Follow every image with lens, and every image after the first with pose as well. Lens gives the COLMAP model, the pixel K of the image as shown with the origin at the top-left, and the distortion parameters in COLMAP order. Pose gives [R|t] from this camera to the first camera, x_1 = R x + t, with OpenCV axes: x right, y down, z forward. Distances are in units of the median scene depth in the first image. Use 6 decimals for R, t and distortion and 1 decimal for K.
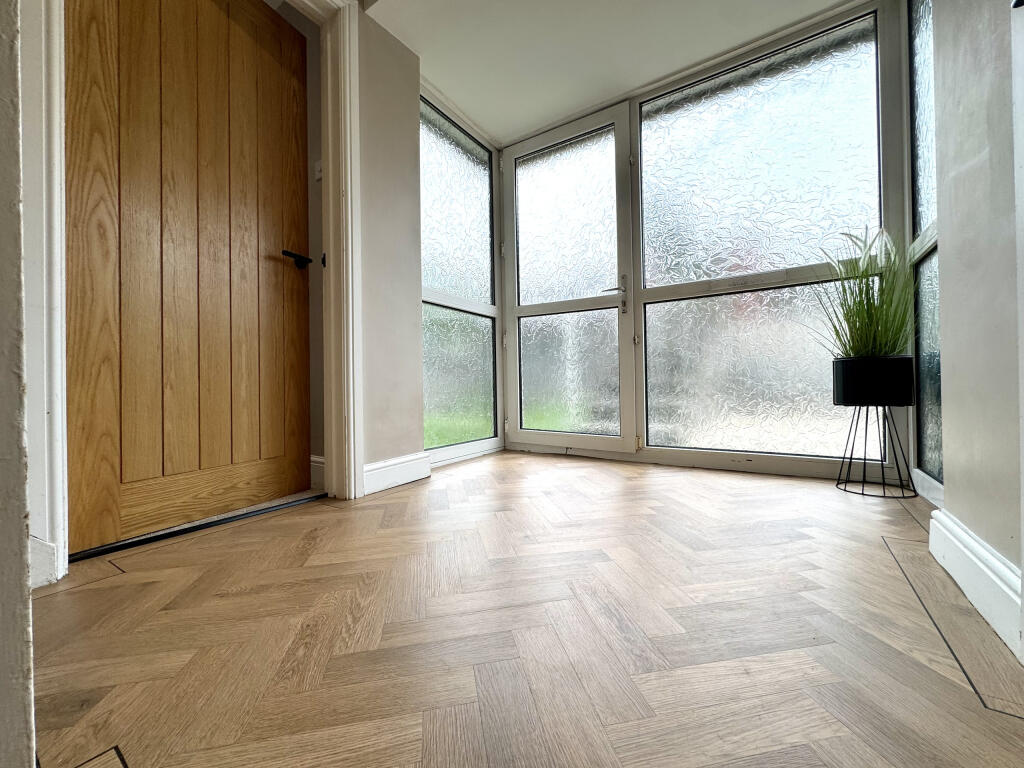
lens RADIAL K [[410.6, 0, 512.0], [0, 410.6, 384.0], [0, 0, 1]] dist [0.000875, -0.002483]
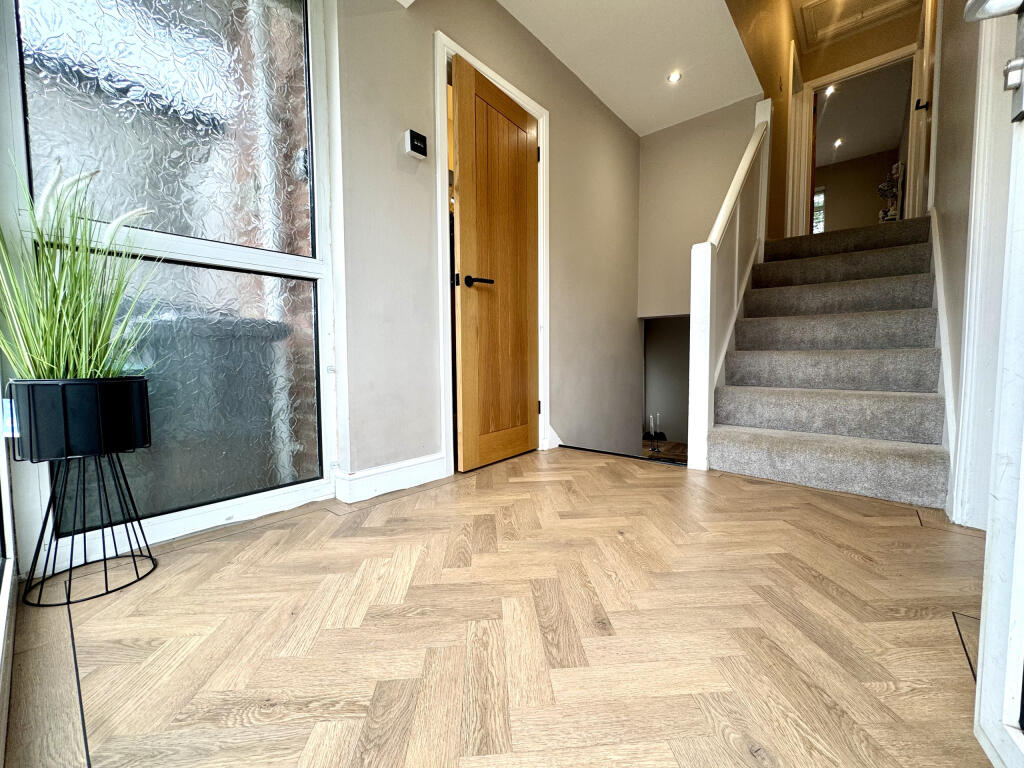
lens RADIAL K [[410.6, 0, 512.0], [0, 410.6, 384.0], [0, 0, 1]] dist [0.000875, -0.002483]
pose [[-0.990804, 0.015343, 0.134433, 0.195028], [0.022782, 0.998282, 0.053974, -0.107050], [-0.133374, 0.056541, -0.989452, 2.369281]]
